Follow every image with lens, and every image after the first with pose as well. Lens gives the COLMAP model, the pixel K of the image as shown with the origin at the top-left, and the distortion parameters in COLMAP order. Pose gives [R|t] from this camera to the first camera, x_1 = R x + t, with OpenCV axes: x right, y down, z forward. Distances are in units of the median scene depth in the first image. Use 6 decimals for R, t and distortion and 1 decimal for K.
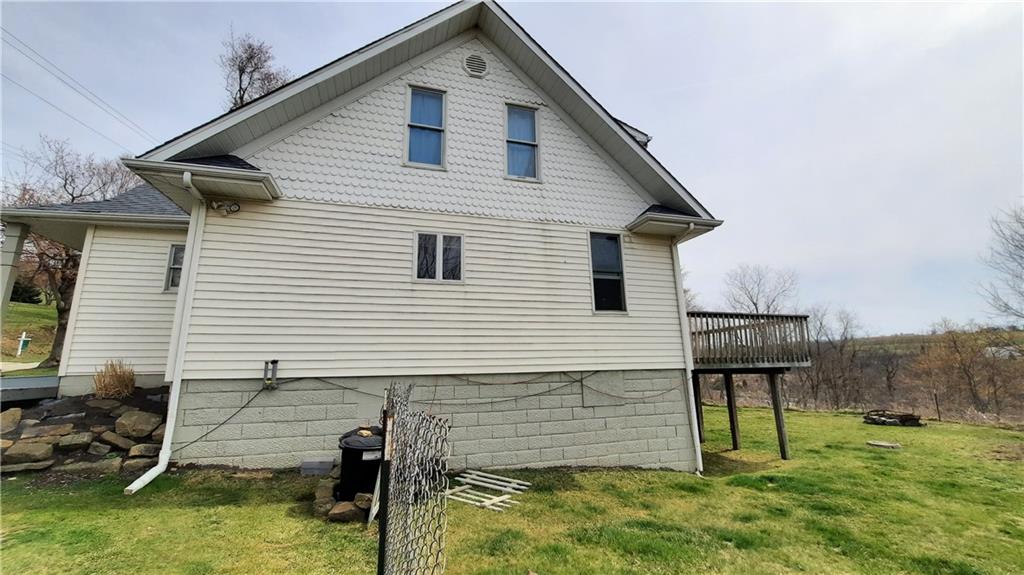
lens RADIAL K [[381.6, 0, 512.0], [0, 381.6, 287.5], [0, 0, 1]] dist [-0.019832, 0.000118]
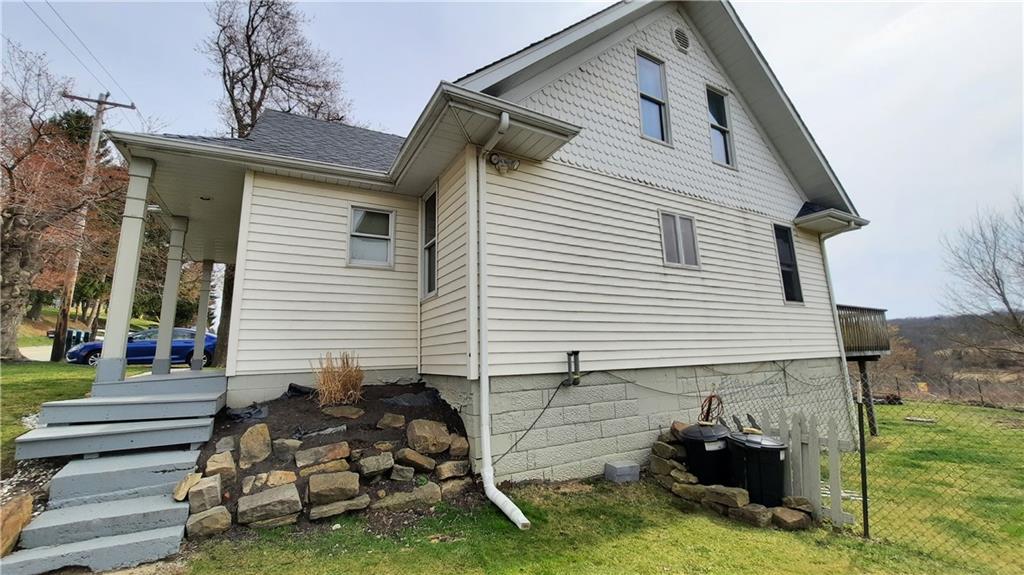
lens RADIAL K [[381.6, 0, 512.0], [0, 381.6, 287.5], [0, 0, 1]] dist [-0.019832, 0.000118]
pose [[0.980436, 0.028690, 0.194735, -0.766268], [-0.032841, 0.999296, 0.018120, 0.033258], [-0.194078, -0.024161, 0.980688, 0.164121]]
